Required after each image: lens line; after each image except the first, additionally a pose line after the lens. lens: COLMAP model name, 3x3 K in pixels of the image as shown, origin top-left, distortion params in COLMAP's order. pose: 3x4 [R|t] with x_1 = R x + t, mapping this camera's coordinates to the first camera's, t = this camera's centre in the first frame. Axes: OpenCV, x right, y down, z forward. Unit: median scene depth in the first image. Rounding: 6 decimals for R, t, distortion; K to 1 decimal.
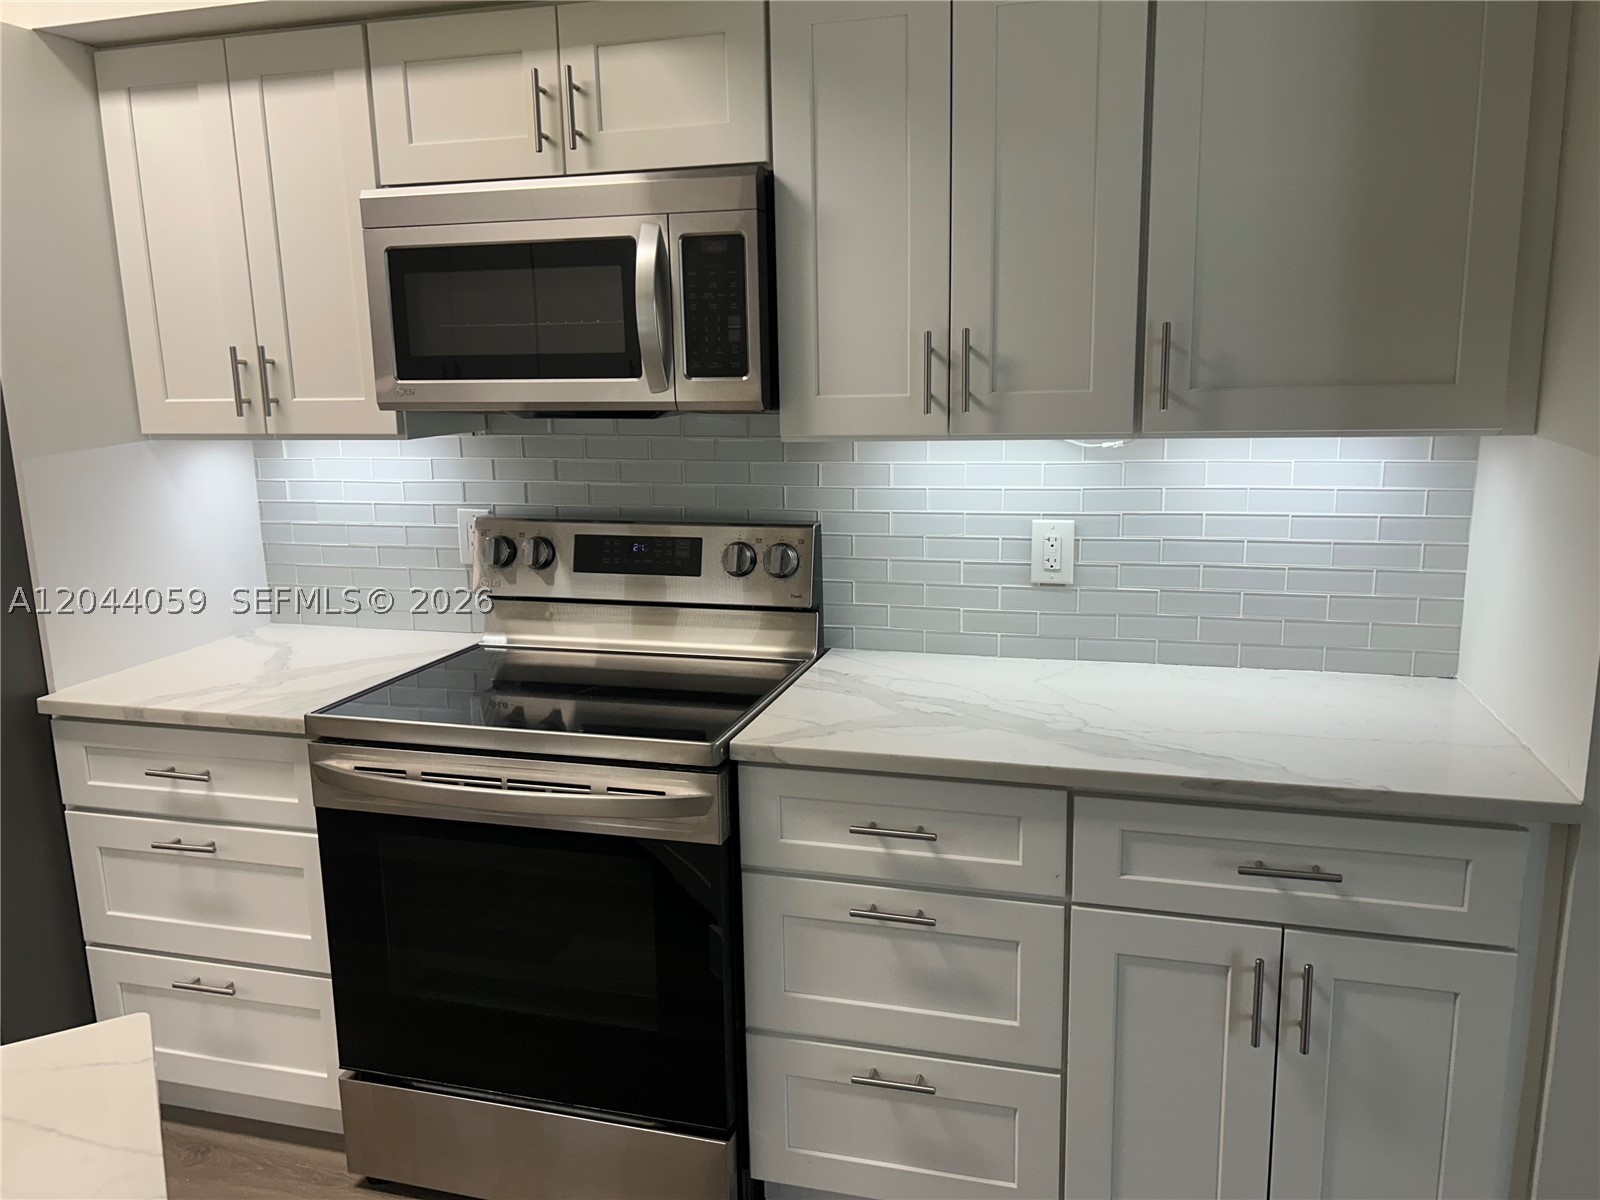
lens RADIAL K [[1206.5, 0, 803.9], [0, 1206.5, 595.2], [0, 0, 1]] dist [0.051436, -0.046349]
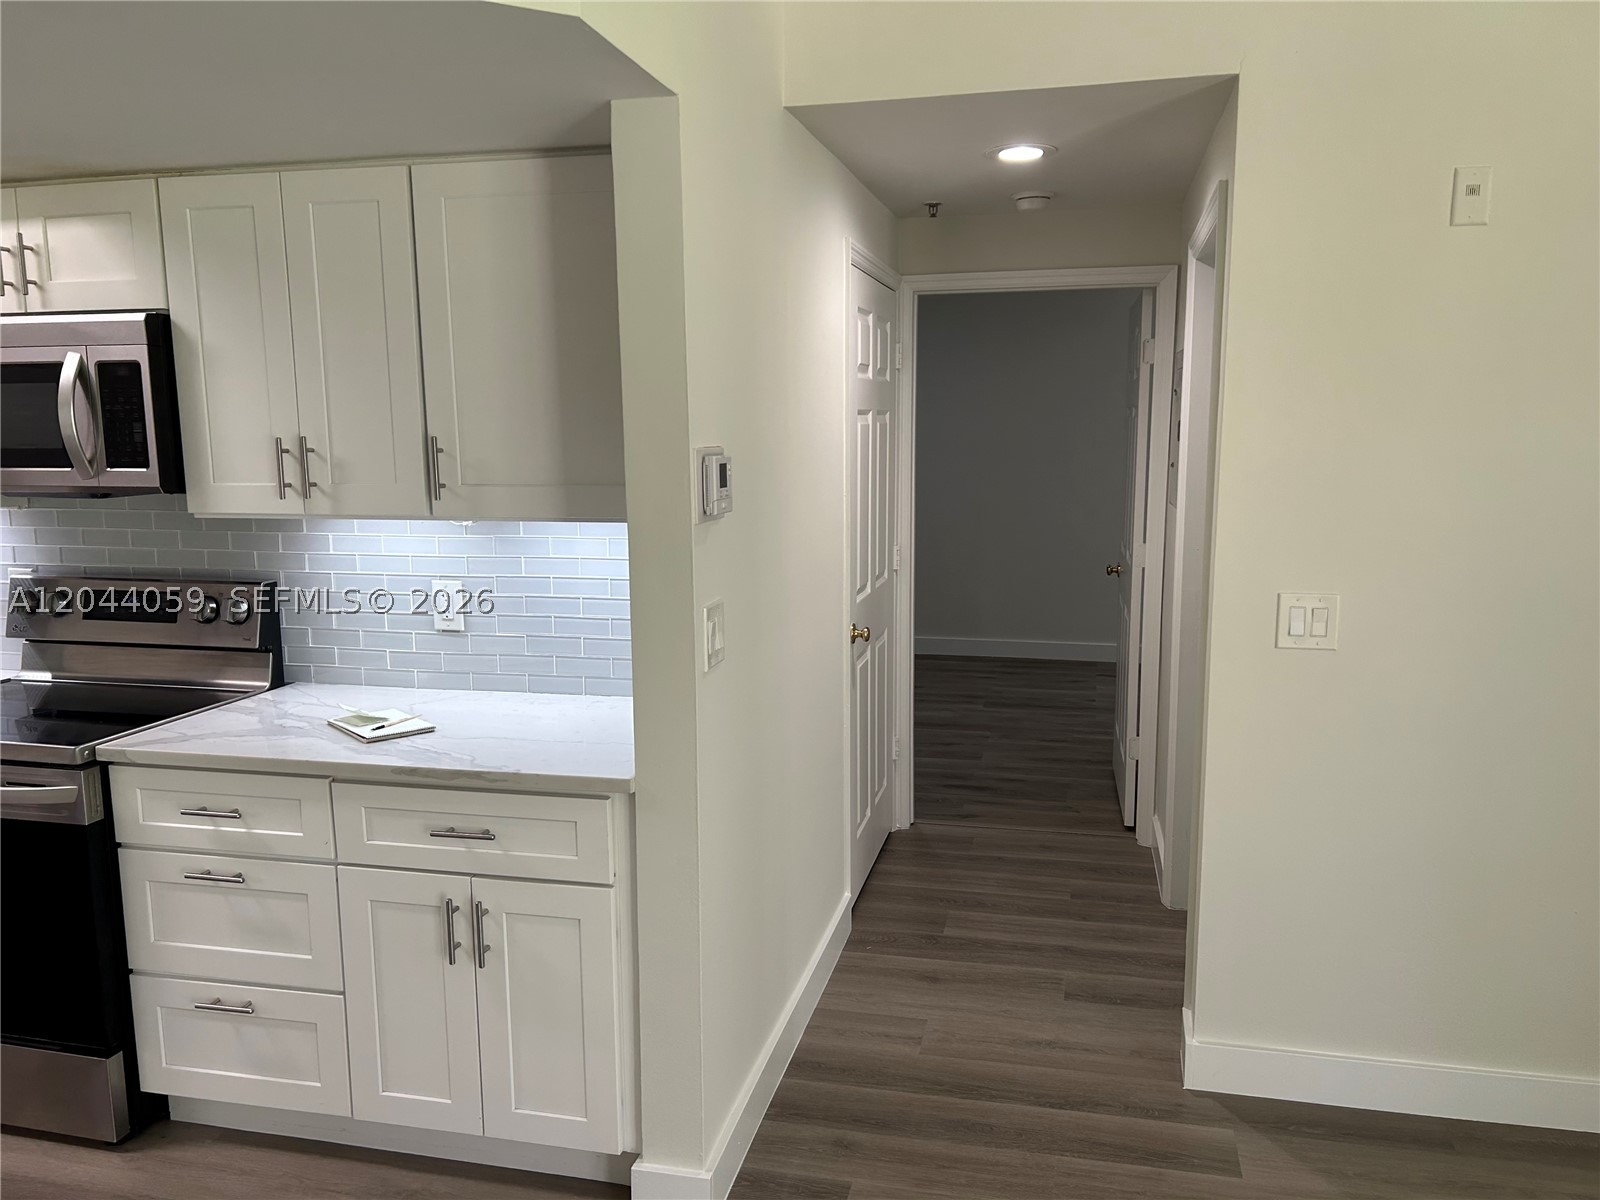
lens RADIAL K [[1206.5, 0, 811.5], [0, 1206.5, 612.2], [0, 0, 1]] dist [0.051436, -0.046349]
pose [[0.998862, 0.007304, 0.047133, 0.605048], [-0.005471, 0.999228, -0.038892, 0.021526], [-0.047380, 0.038590, 0.998131, -0.344431]]
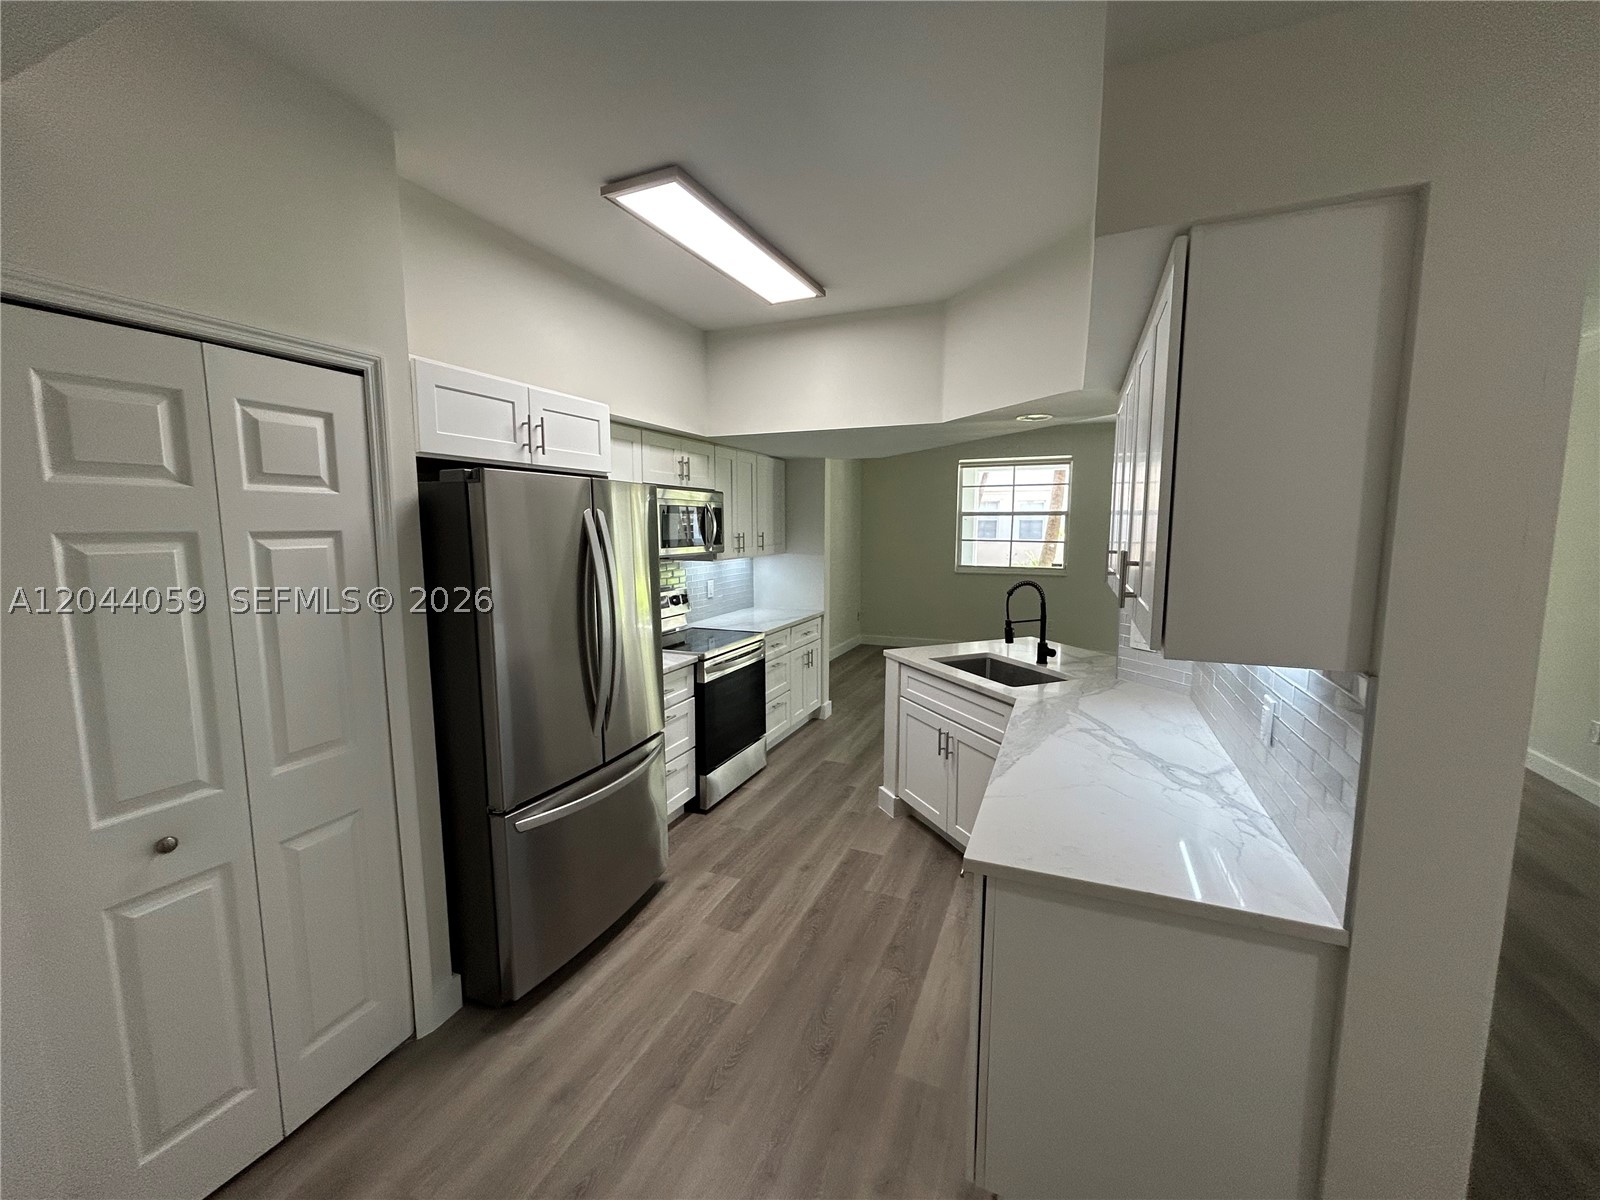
lens RADIAL K [[648.8, 0, 801.4], [0, 648.8, 603.9], [0, 0, 1]] dist [0.003054, 0.000996]
pose [[0.124316, -0.103998, 0.986778, -2.035194], [0.189964, 0.978591, 0.079203, -0.111359], [-0.973889, 0.177605, 0.141411, 0.503436]]
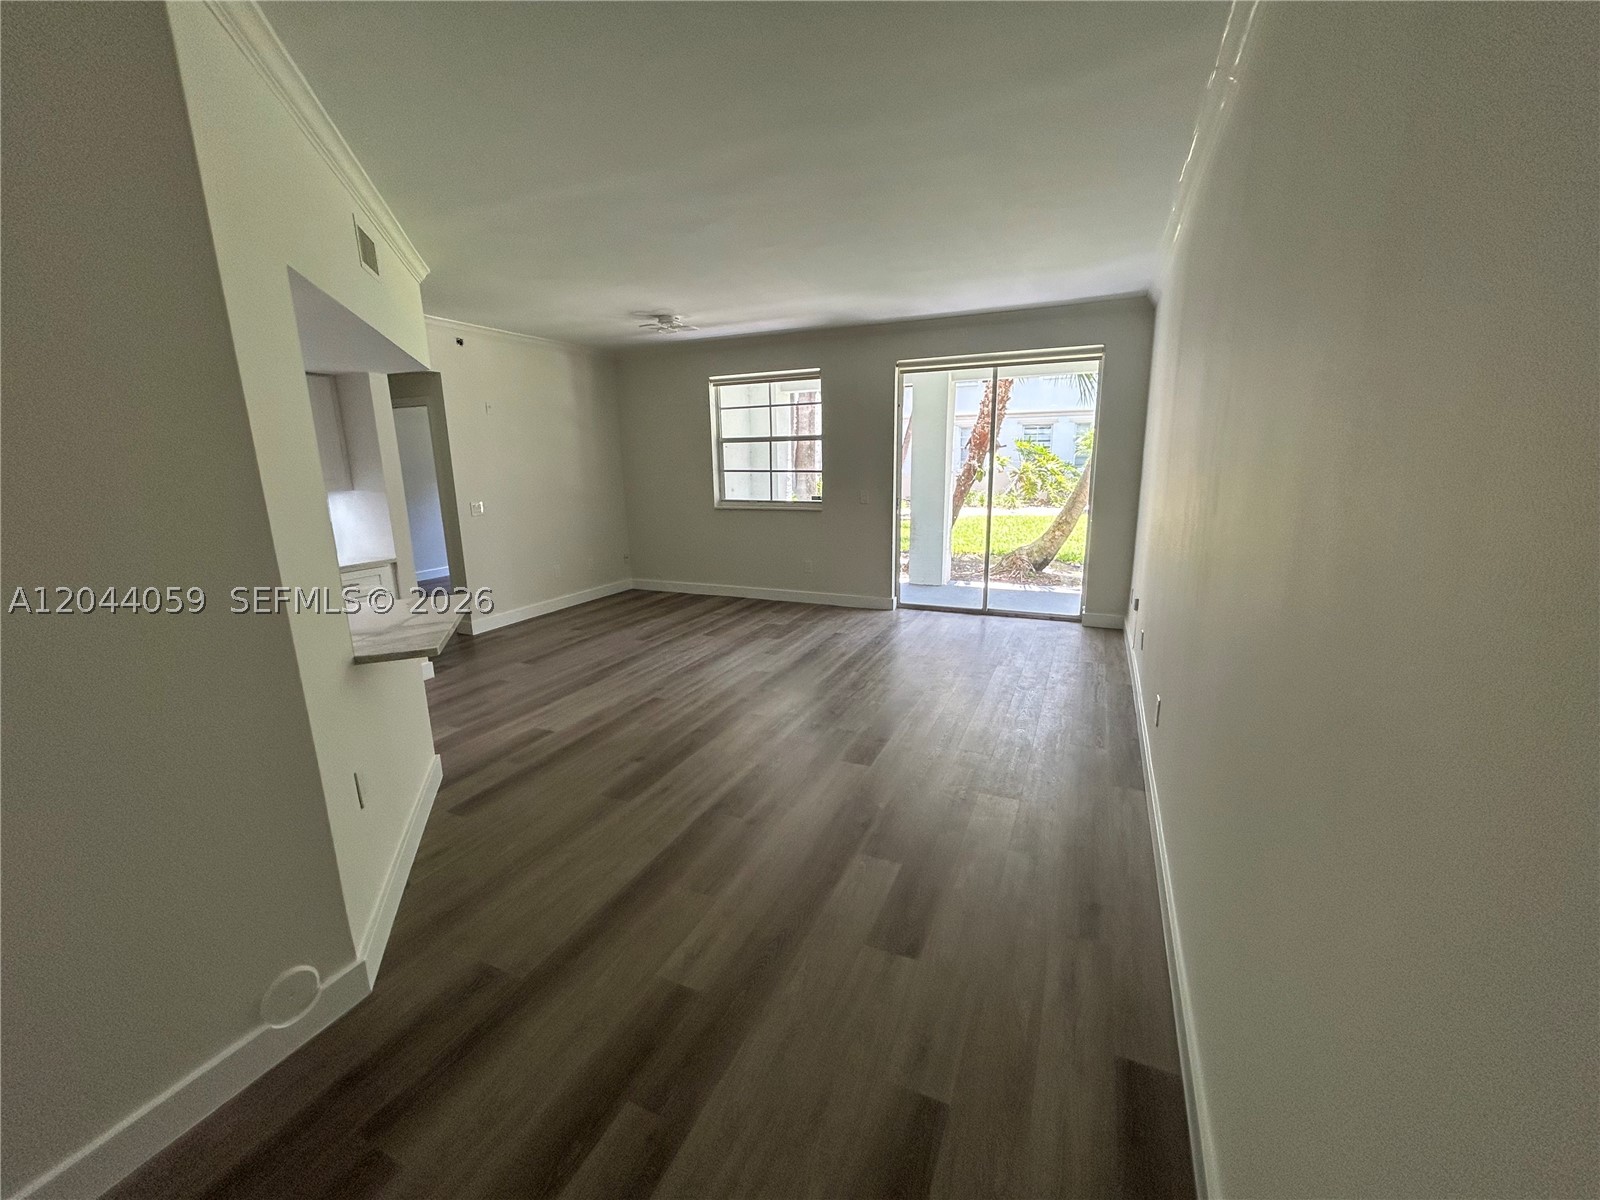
lens RADIAL K [[648.8, 0, 798.0], [0, 648.8, 603.8], [0, 0, 1]] dist [0.003054, 0.000996]
pose [[0.156437, -0.203738, 0.966446, -1.422539], [0.206615, 0.963595, 0.169693, 0.189565], [-0.965835, 0.173136, 0.192837, -0.907391]]
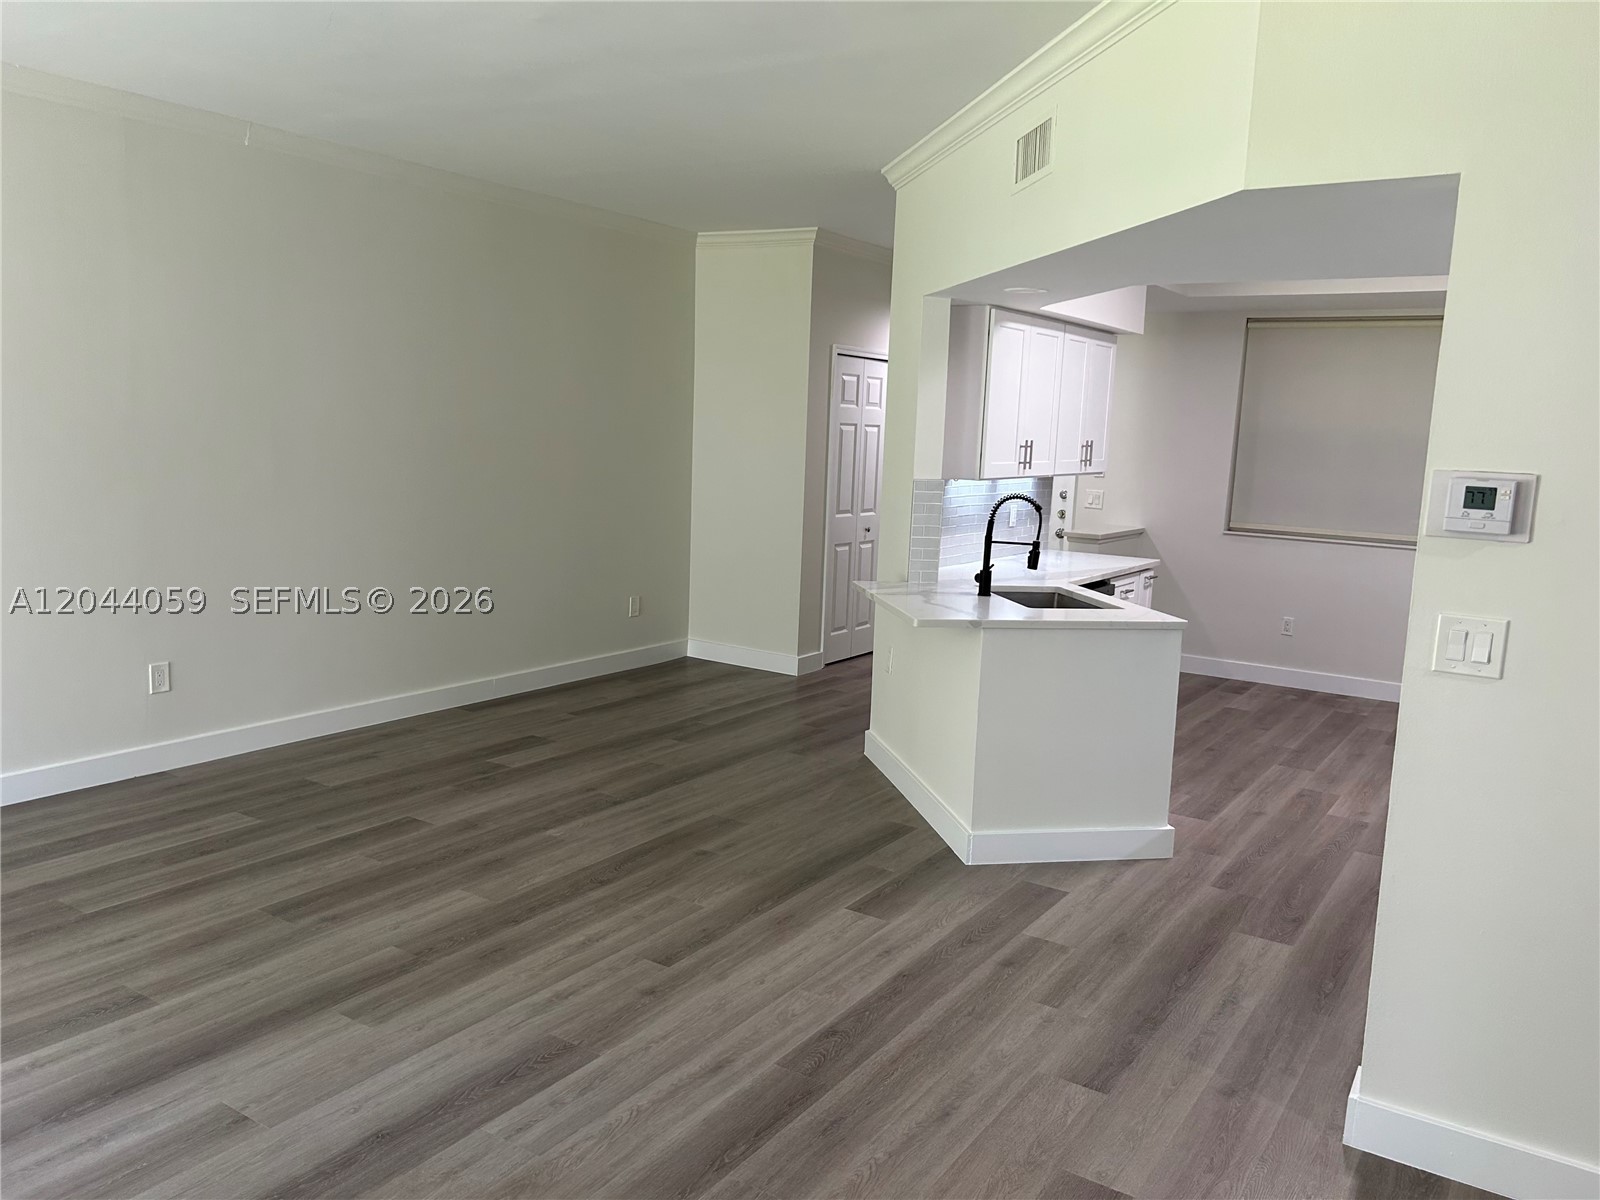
lens RADIAL K [[1206.5, 0, 815.1], [0, 1206.5, 605.6], [0, 0, 1]] dist [0.051436, -0.046349]
pose [[-0.302424, 0.149978, -0.941301, 1.923235], [-0.218526, 0.950331, 0.221625, -0.170107], [0.927786, 0.272724, -0.254628, 0.482109]]
